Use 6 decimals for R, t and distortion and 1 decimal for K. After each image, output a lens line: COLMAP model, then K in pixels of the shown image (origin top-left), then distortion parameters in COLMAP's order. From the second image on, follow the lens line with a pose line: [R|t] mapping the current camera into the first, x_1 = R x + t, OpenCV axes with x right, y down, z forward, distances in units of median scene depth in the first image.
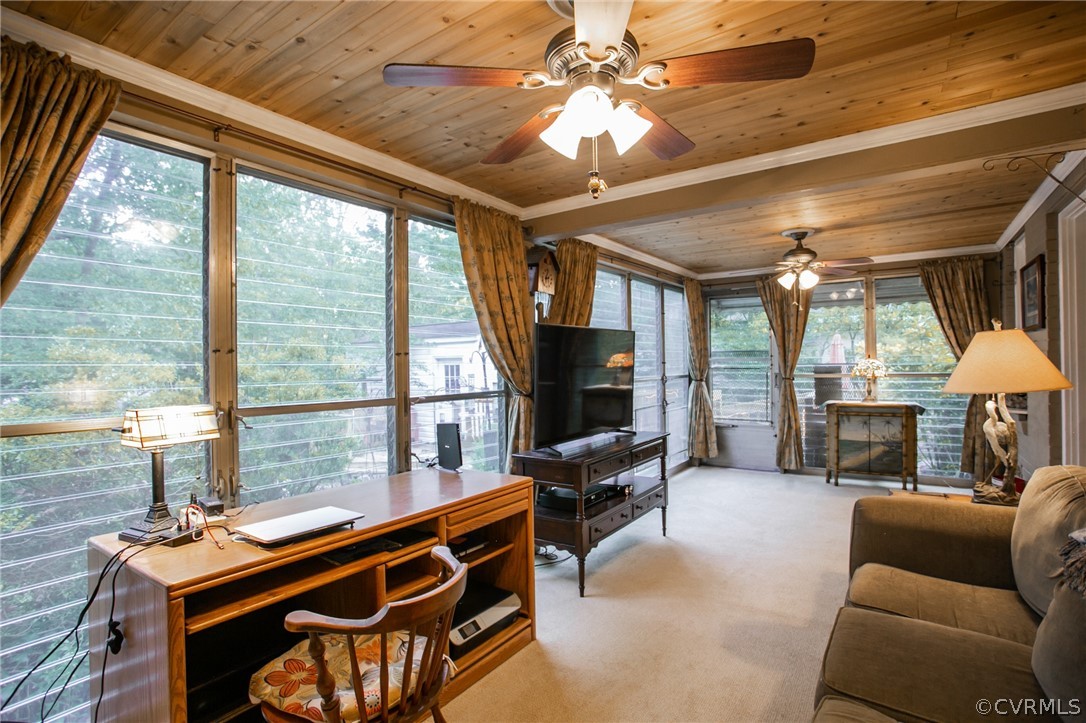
lens RADIAL K [[546.5, 0, 546.6], [0, 546.5, 369.2], [0, 0, 1]] dist [-0.021111, 0.004987]
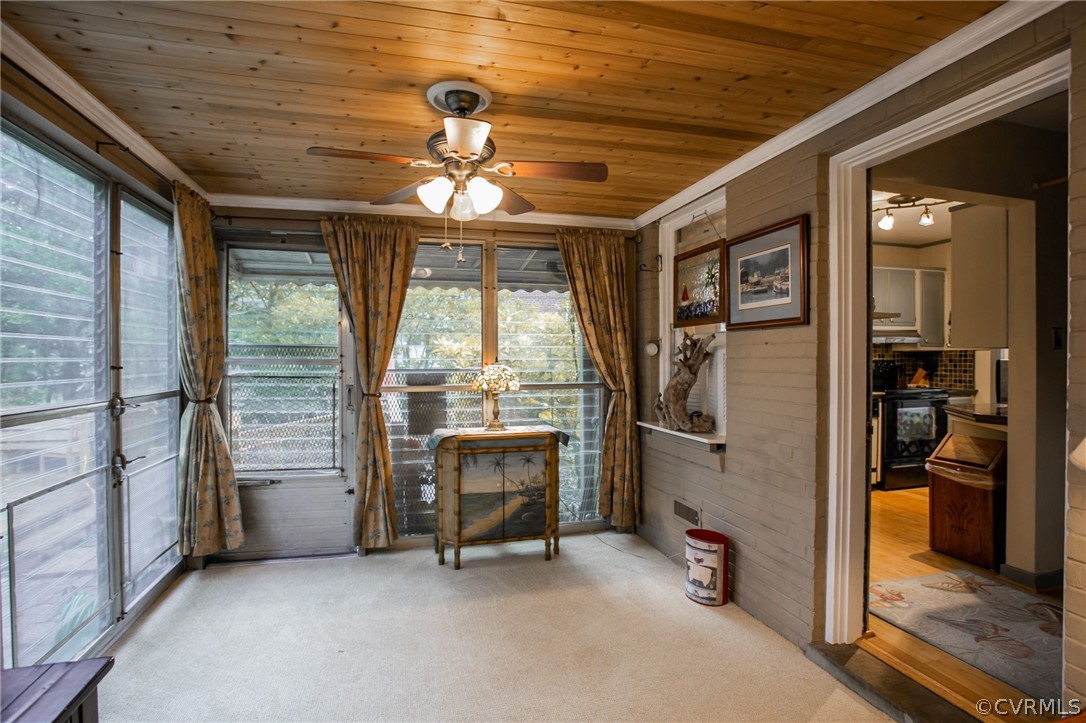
lens RADIAL K [[550.8, 0, 546.2], [0, 550.8, 365.6], [0, 0, 1]] dist [-0.043710, 0.002643]
pose [[0.657192, 0.005498, 0.753703, 0.119719], [-0.002641, 0.999984, -0.004992, -0.012068], [-0.753718, 0.001290, 0.657196, 0.470577]]
